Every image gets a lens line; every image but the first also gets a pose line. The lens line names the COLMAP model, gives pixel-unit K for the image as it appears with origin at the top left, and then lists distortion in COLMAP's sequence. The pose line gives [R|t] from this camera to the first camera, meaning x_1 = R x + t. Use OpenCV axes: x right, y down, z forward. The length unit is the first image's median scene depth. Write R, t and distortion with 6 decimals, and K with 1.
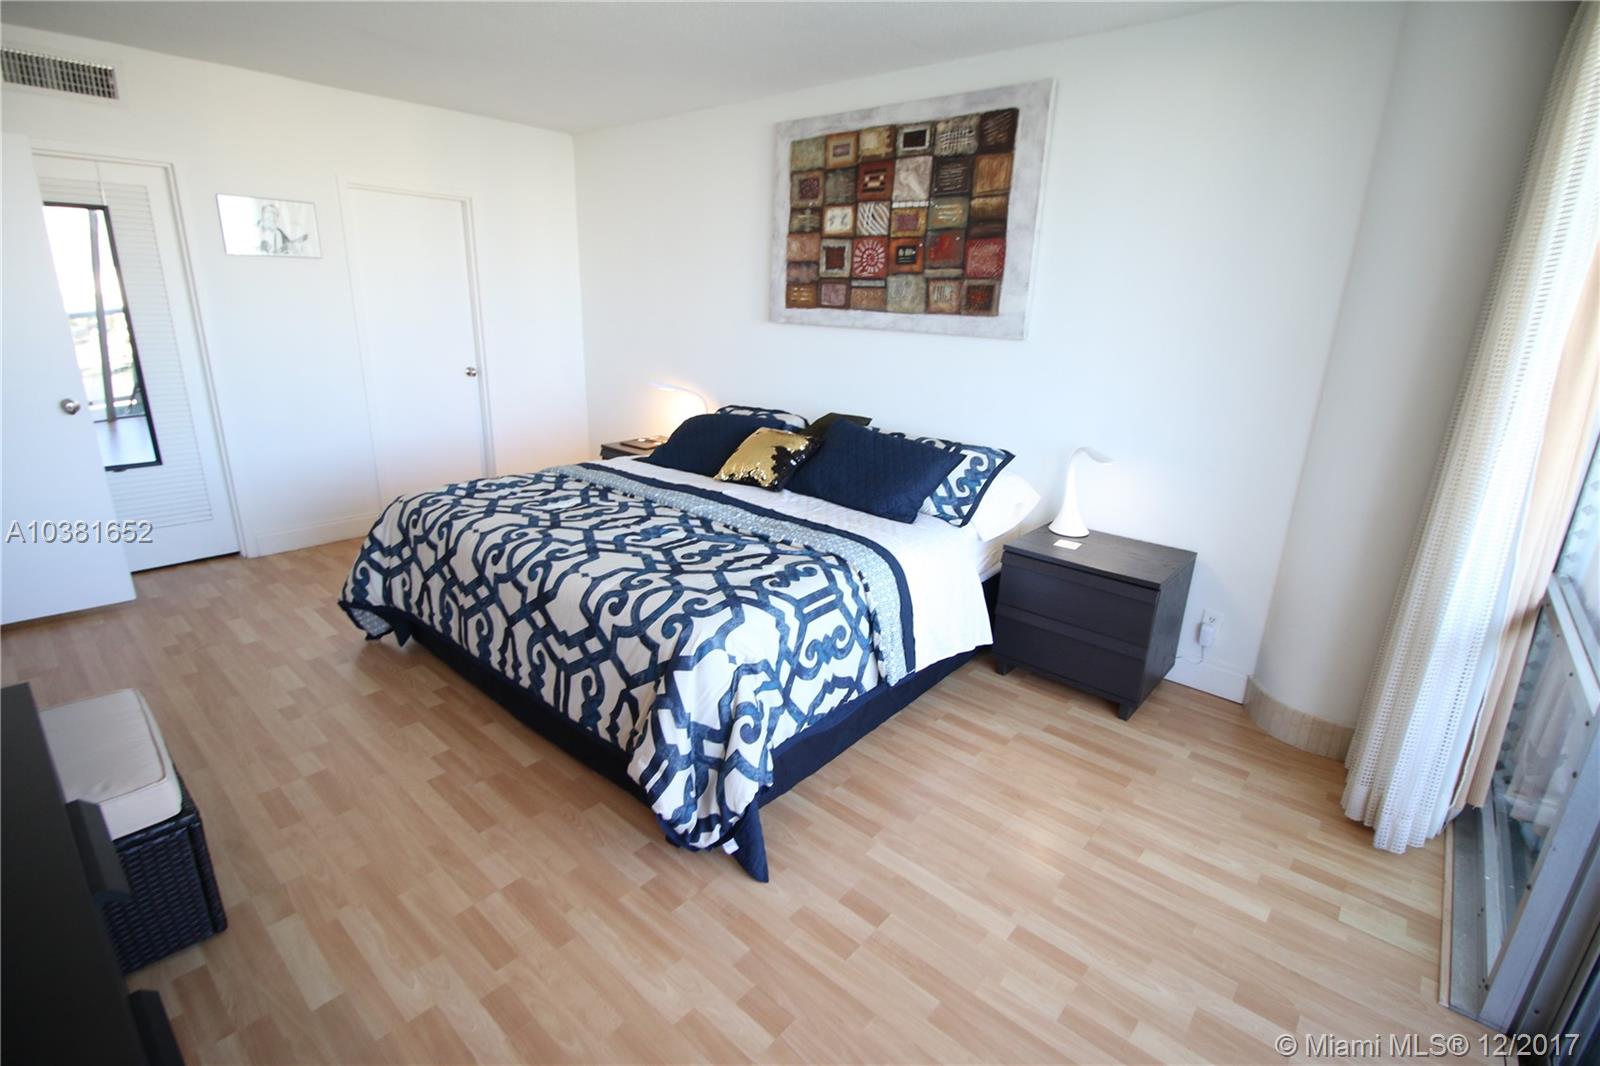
lens RADIAL K [[736.0, 0, 806.2], [0, 736.0, 527.5], [0, 0, 1]] dist [-0.002310, -0.011678]
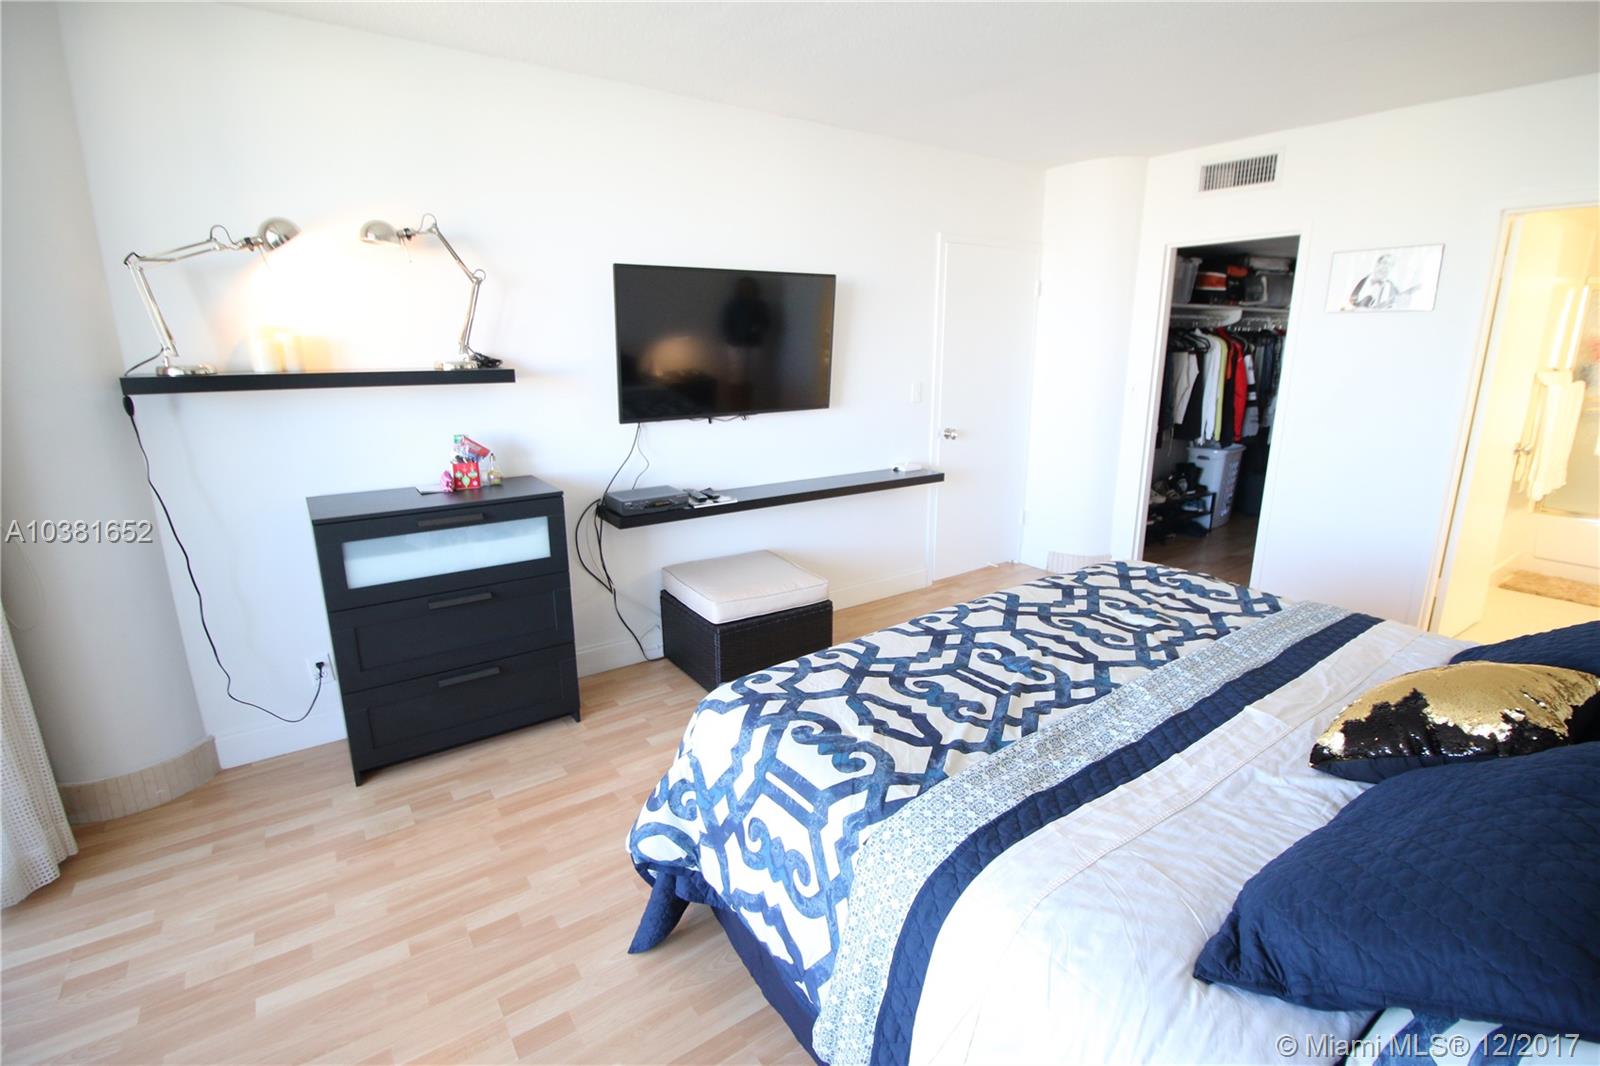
lens RADIAL K [[736.0, 0, 804.3], [0, 736.0, 525.7], [0, 0, 1]] dist [-0.002310, -0.011678]
pose [[-0.244759, 0.202277, -0.948249, 0.439021], [-0.290986, 0.917589, 0.270845, -0.221073], [0.924889, 0.342219, -0.165729, 0.768683]]
